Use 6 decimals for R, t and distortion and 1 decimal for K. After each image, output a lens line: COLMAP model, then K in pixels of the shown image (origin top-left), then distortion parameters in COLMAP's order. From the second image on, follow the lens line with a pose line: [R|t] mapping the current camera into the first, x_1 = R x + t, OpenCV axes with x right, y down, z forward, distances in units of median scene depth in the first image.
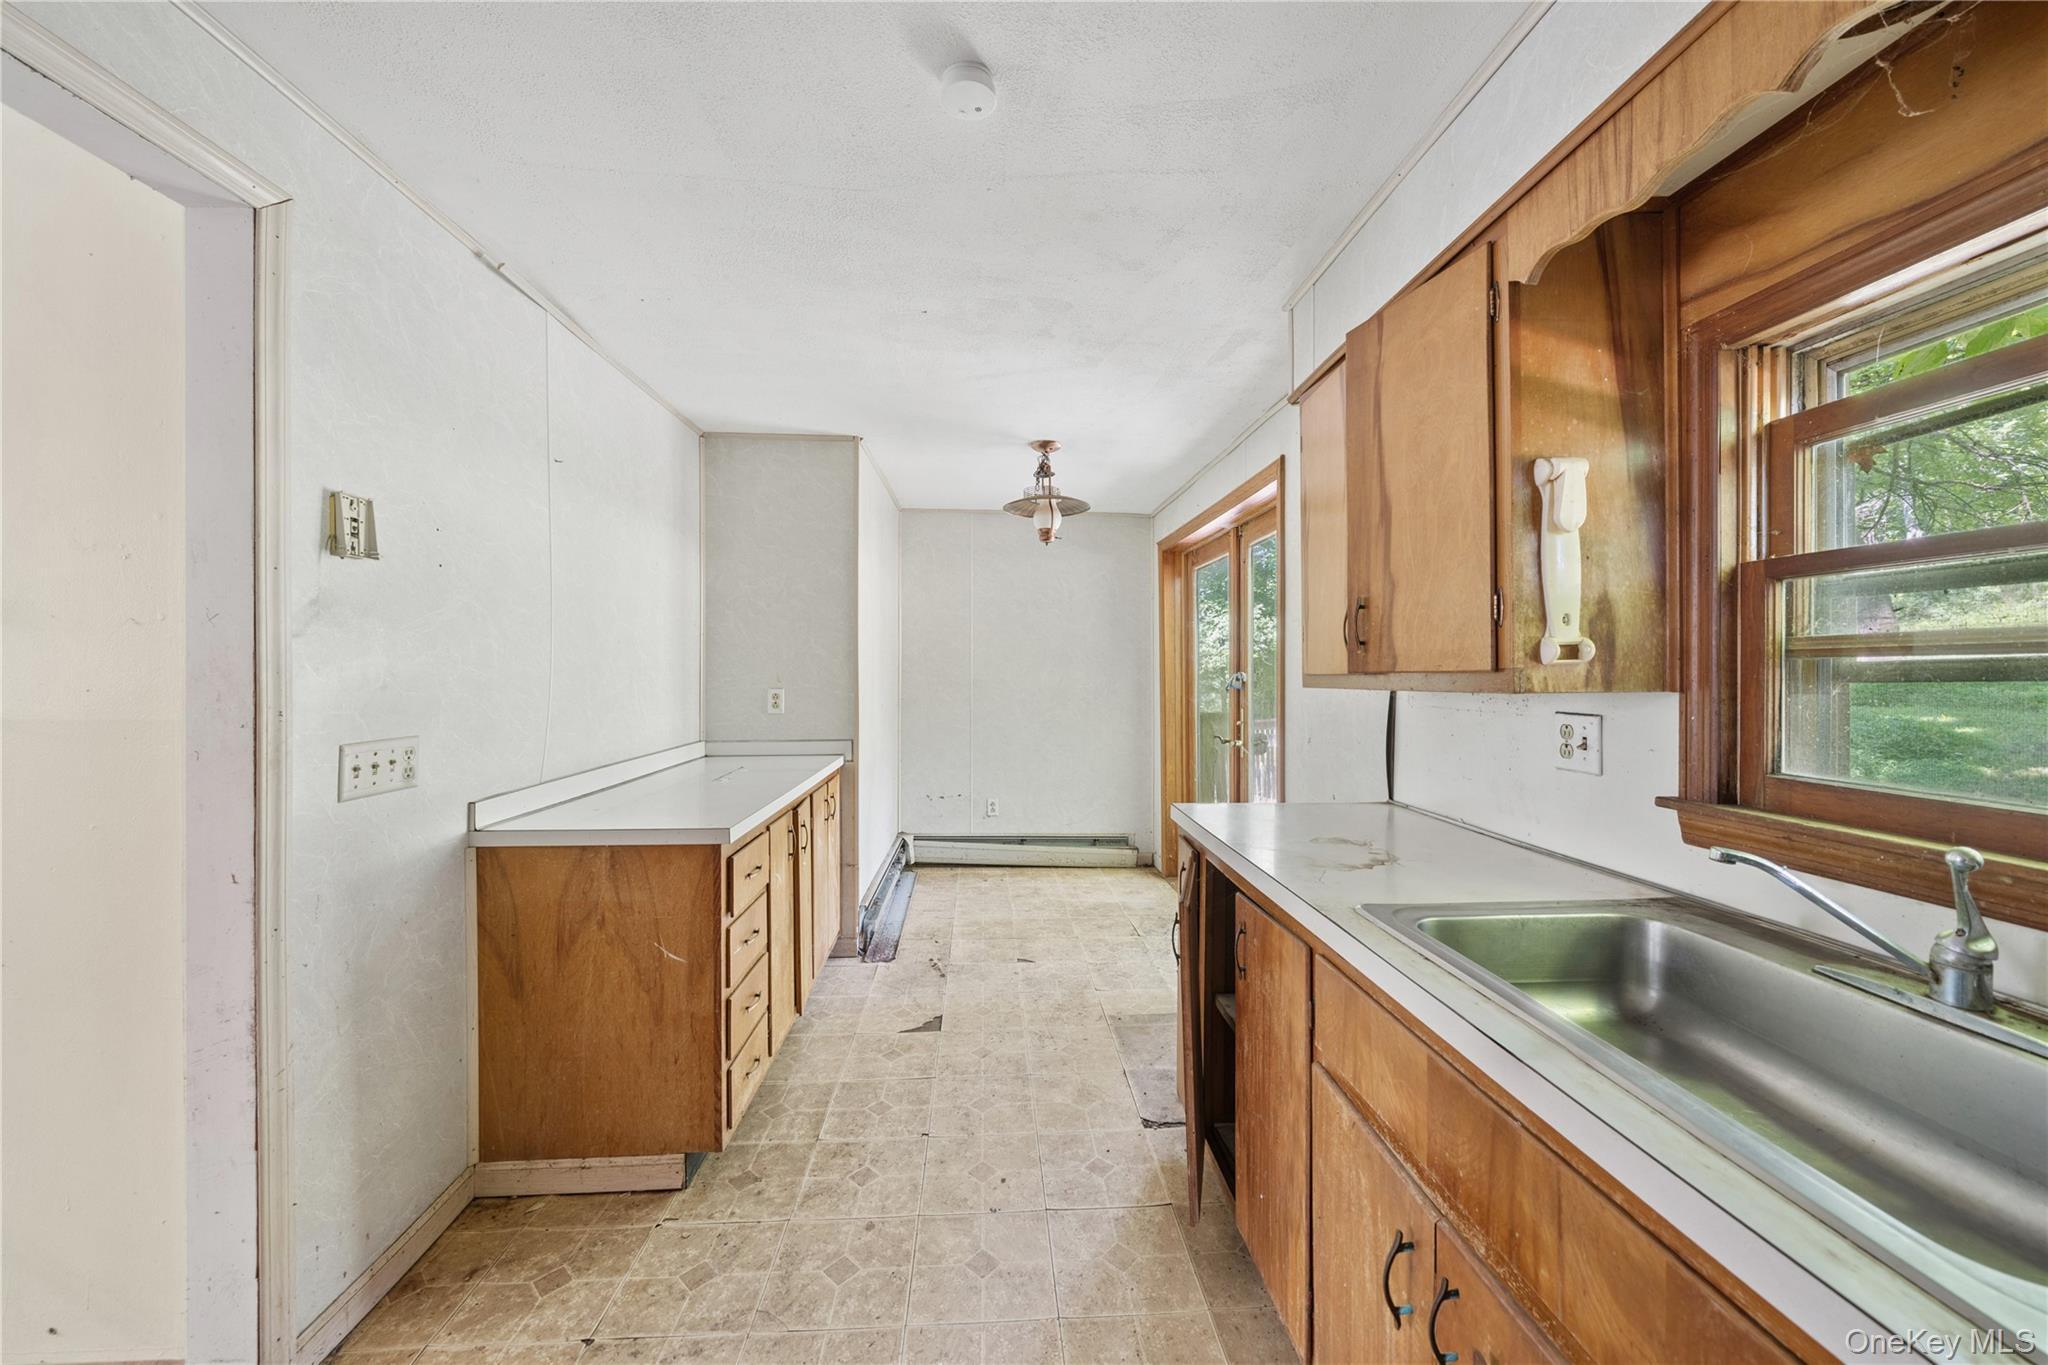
lens RADIAL K [[764.3, 0, 1024.7], [0, 764.3, 676.7], [0, 0, 1]] dist [0.000380, 0.000005]
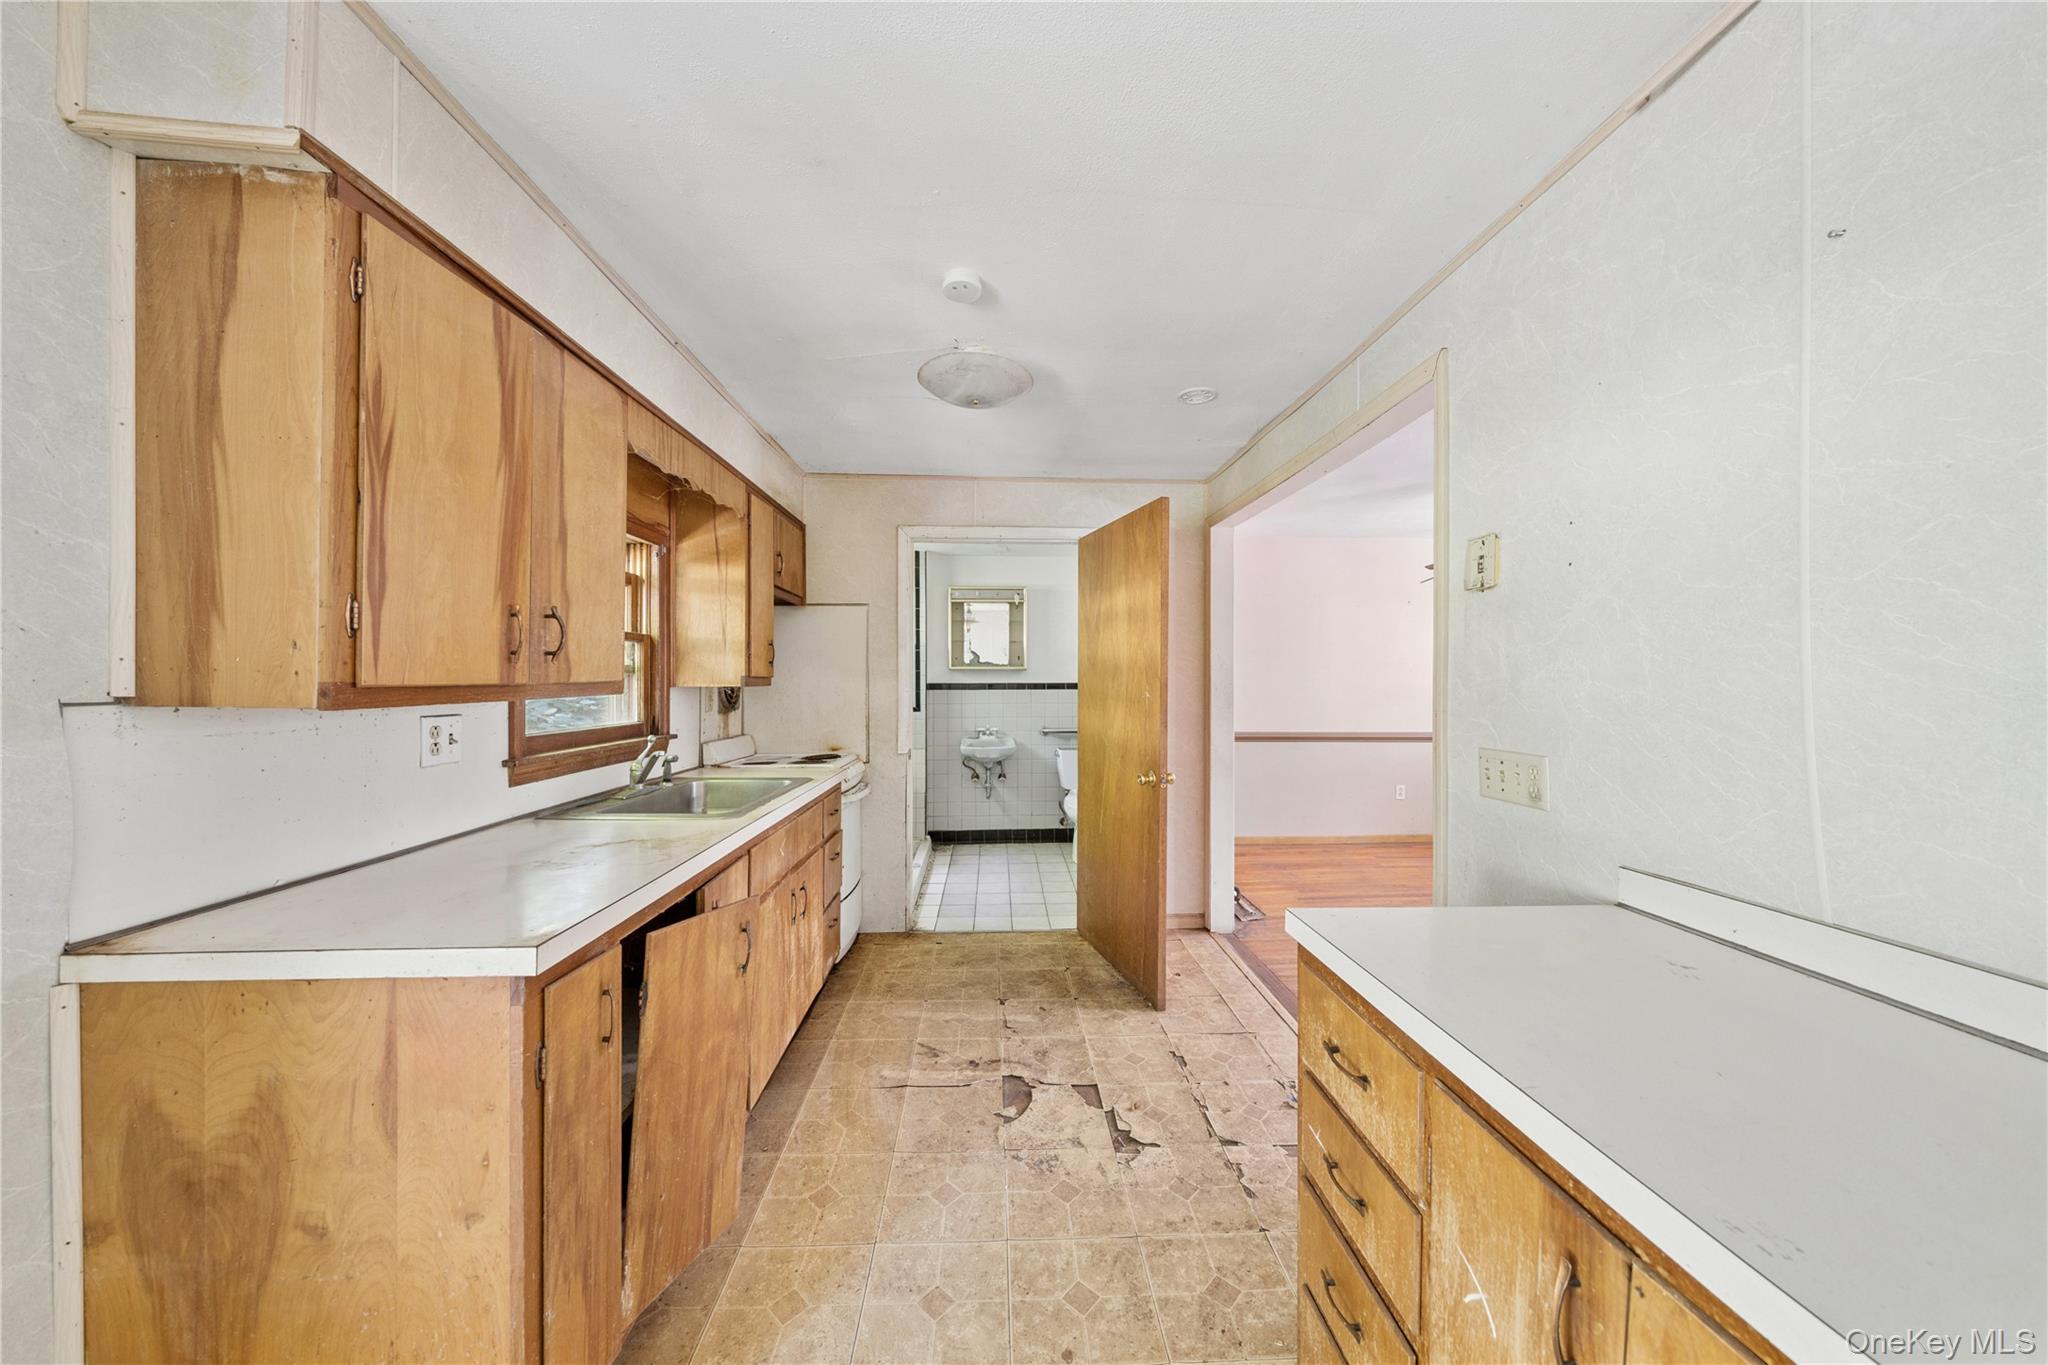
lens RADIAL K [[703.2, 0, 1028.3], [0, 703.2, 682.2], [0, 0, 1]] dist [0.000000, 0.000040]
pose [[-0.999981, -0.006155, 0.000196, -0.177167], [-0.006153, 0.999950, 0.007840, -0.016528], [-0.000244, 0.007838, -0.999969, 1.997685]]
